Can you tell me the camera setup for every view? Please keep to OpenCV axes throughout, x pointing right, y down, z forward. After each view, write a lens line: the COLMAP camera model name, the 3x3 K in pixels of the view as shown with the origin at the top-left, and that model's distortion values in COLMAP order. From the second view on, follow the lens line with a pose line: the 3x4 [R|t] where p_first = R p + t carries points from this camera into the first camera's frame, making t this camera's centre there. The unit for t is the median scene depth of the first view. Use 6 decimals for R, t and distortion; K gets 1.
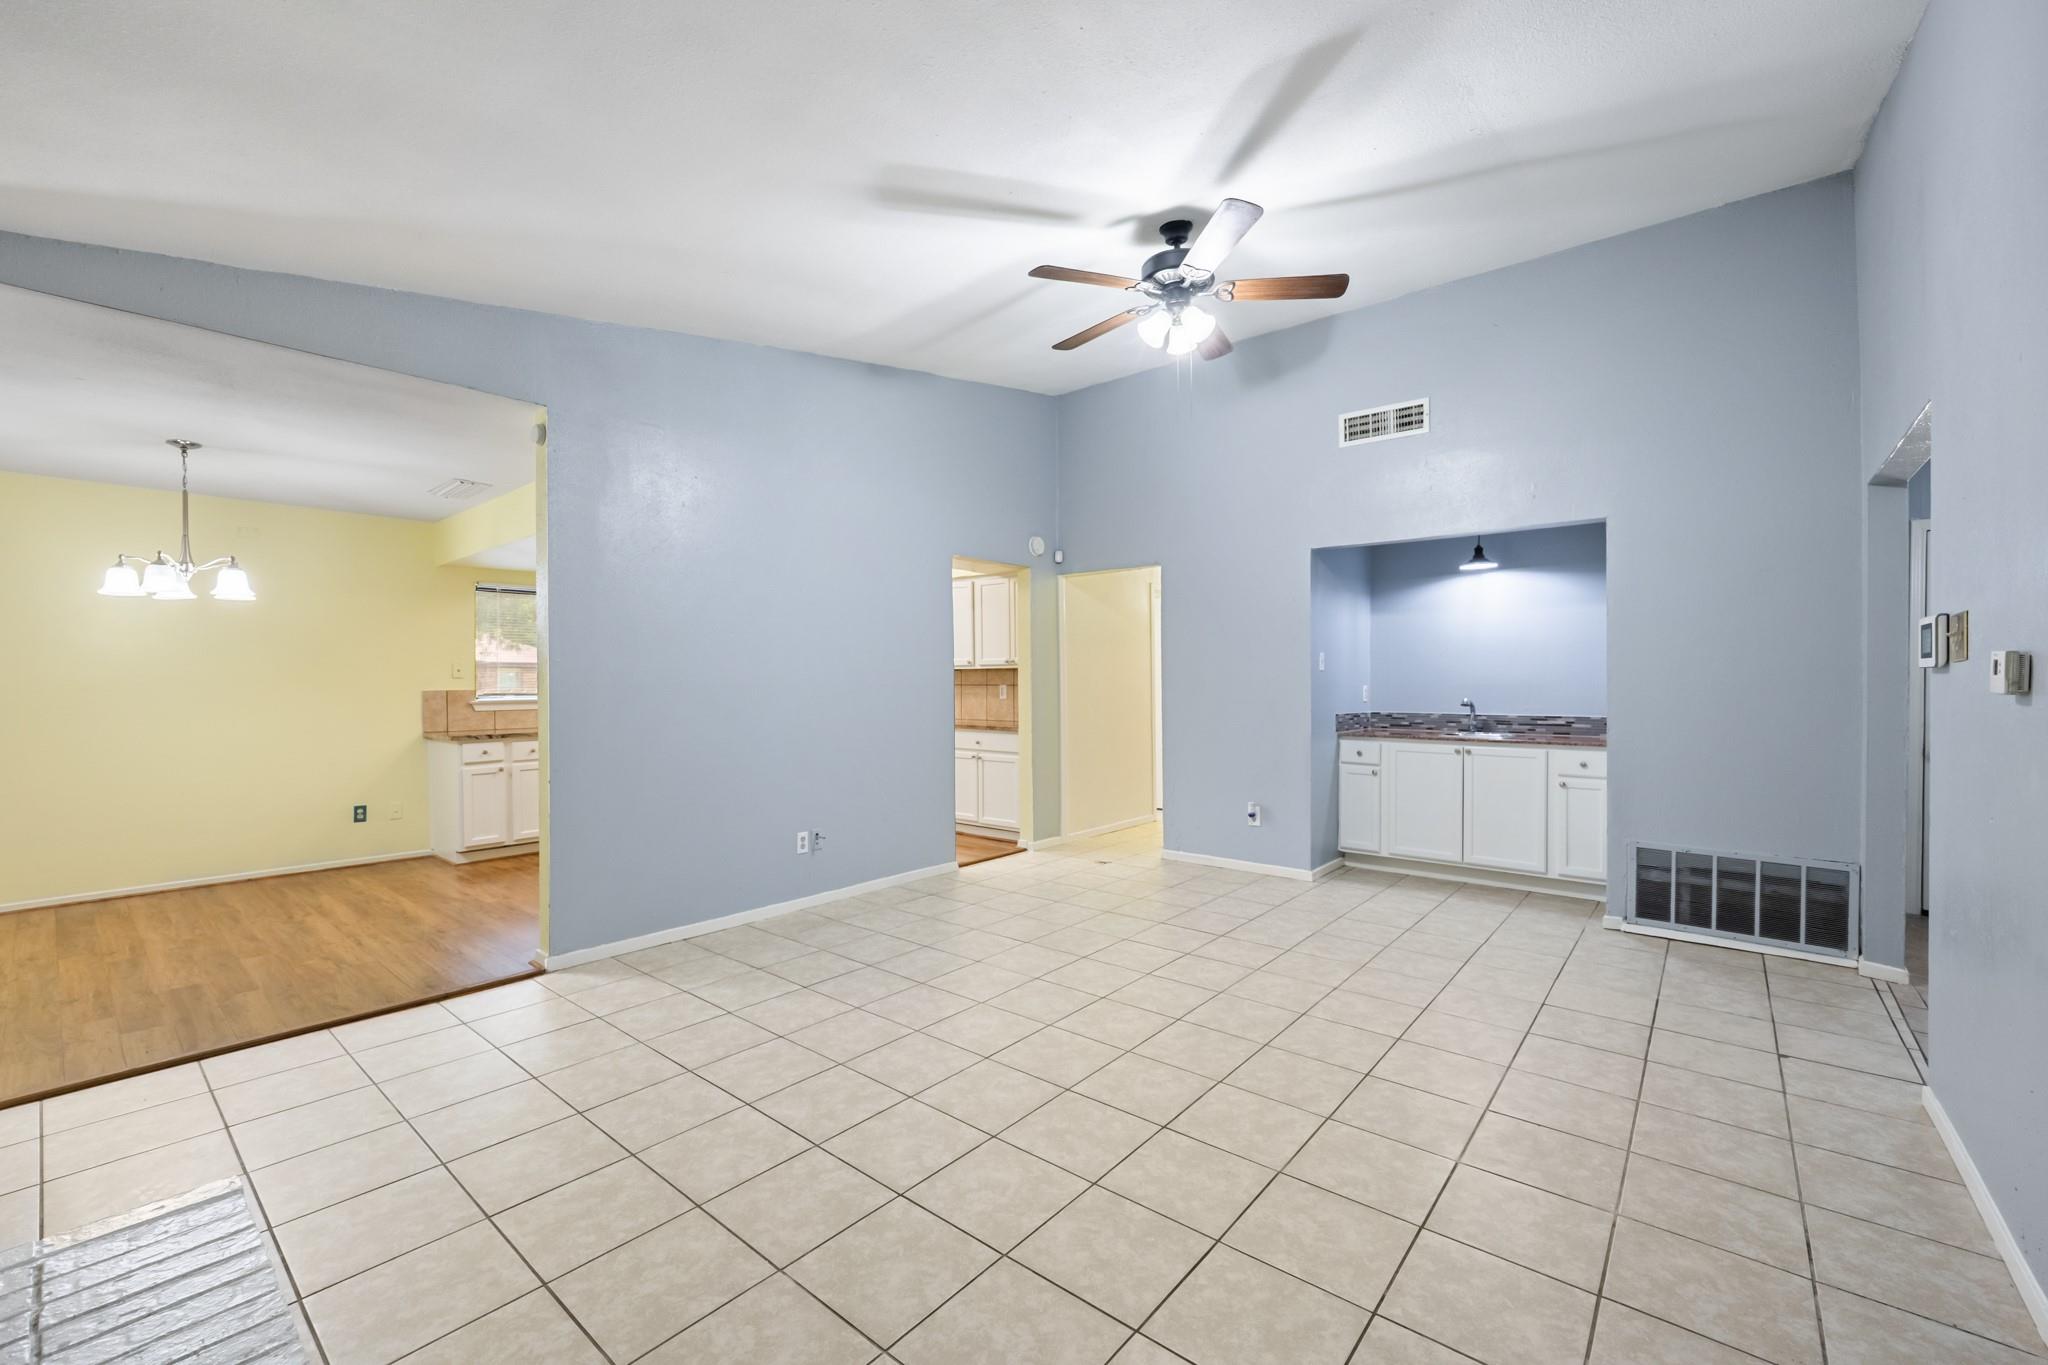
lens RADIAL K [[834.6, 0, 1025.1], [0, 834.6, 690.4], [0, 0, 1]] dist [-0.002421, 0.000037]
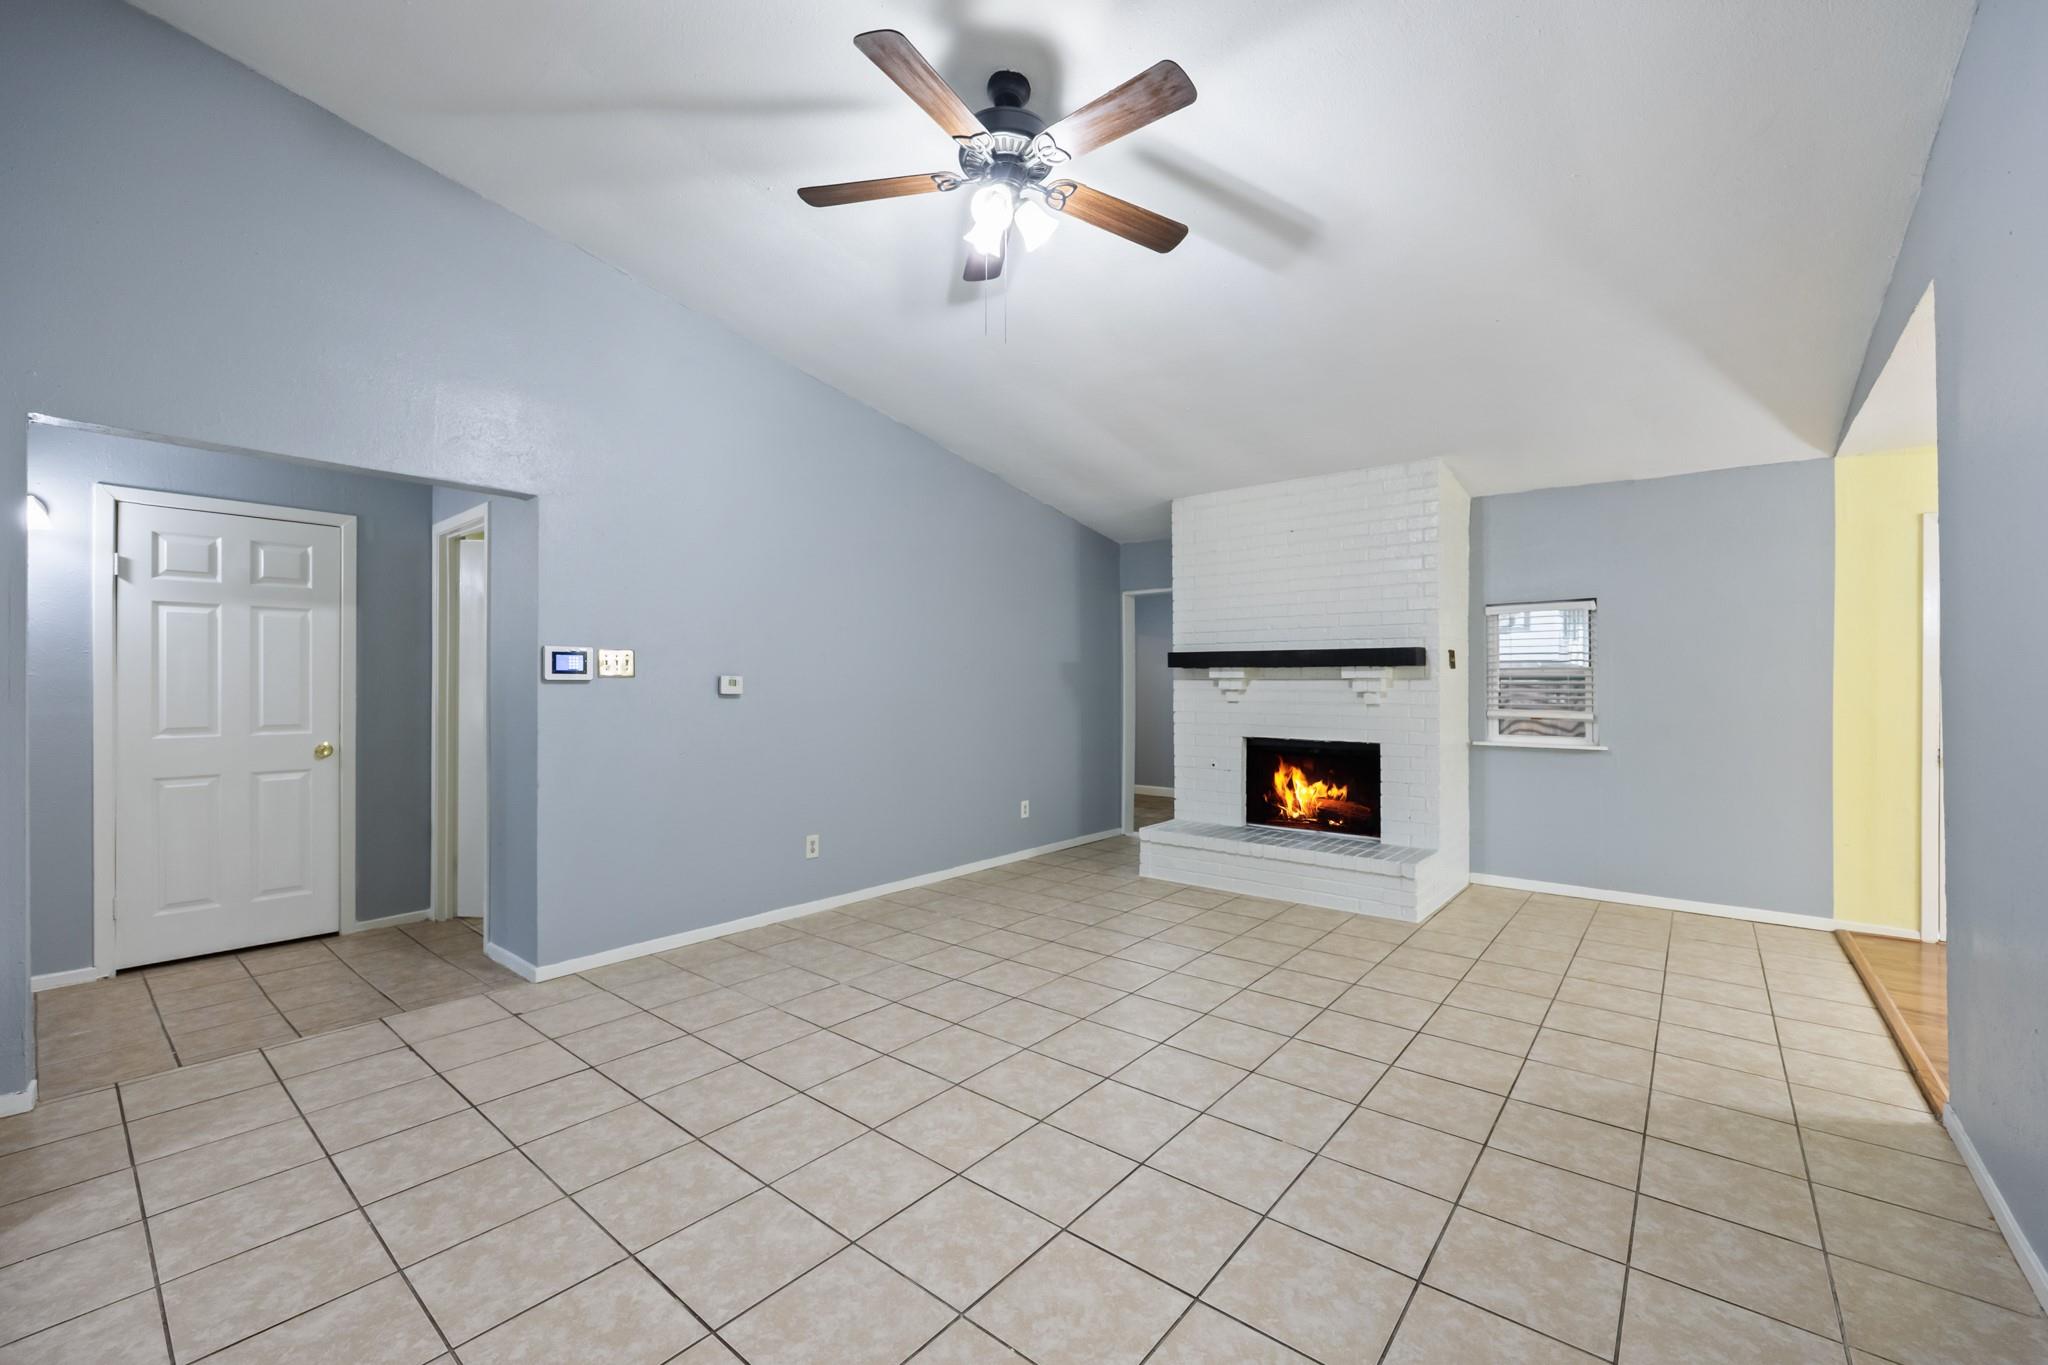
lens RADIAL K [[819.6, 0, 1016.5], [0, 819.6, 691.7], [0, 0, 1]] dist [-0.012568, 0.000125]
pose [[-0.999989, 0.003065, 0.003569, 0.148310], [0.003109, 0.999916, 0.012568, -0.014169], [-0.003530, 0.012579, -0.999915, 1.493579]]
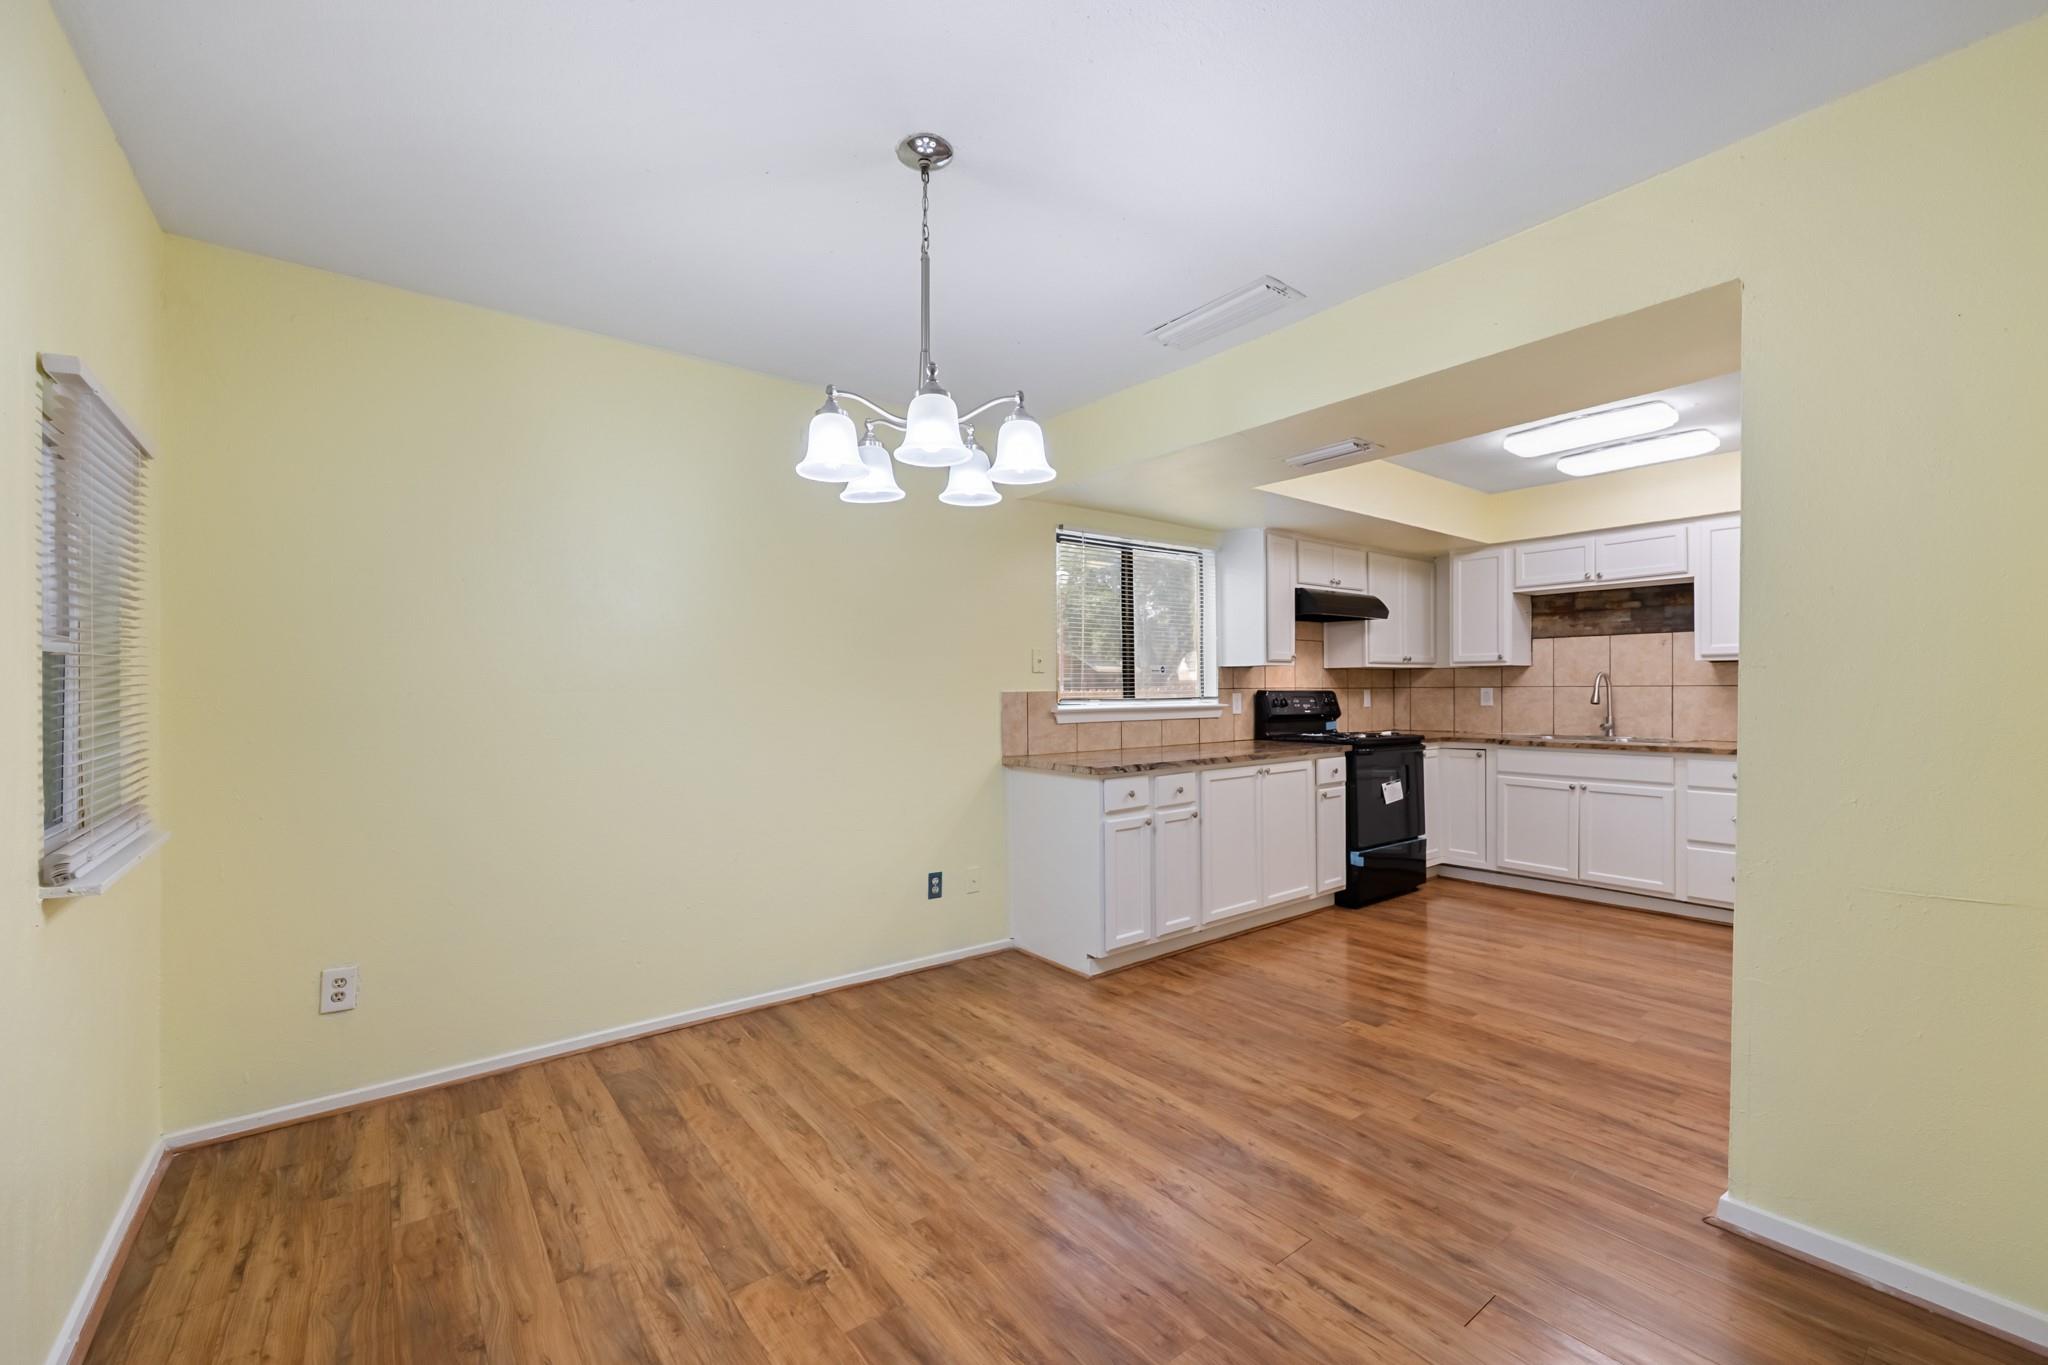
lens RADIAL K [[834.6, 0, 1025.1], [0, 834.6, 690.4], [0, 0, 1]] dist [-0.002421, 0.000037]
pose [[0.978826, 0.002399, -0.204682, -0.876829], [-0.003767, 0.999973, -0.006294, 0.004777], [0.204661, 0.006932, 0.978808, 0.569519]]
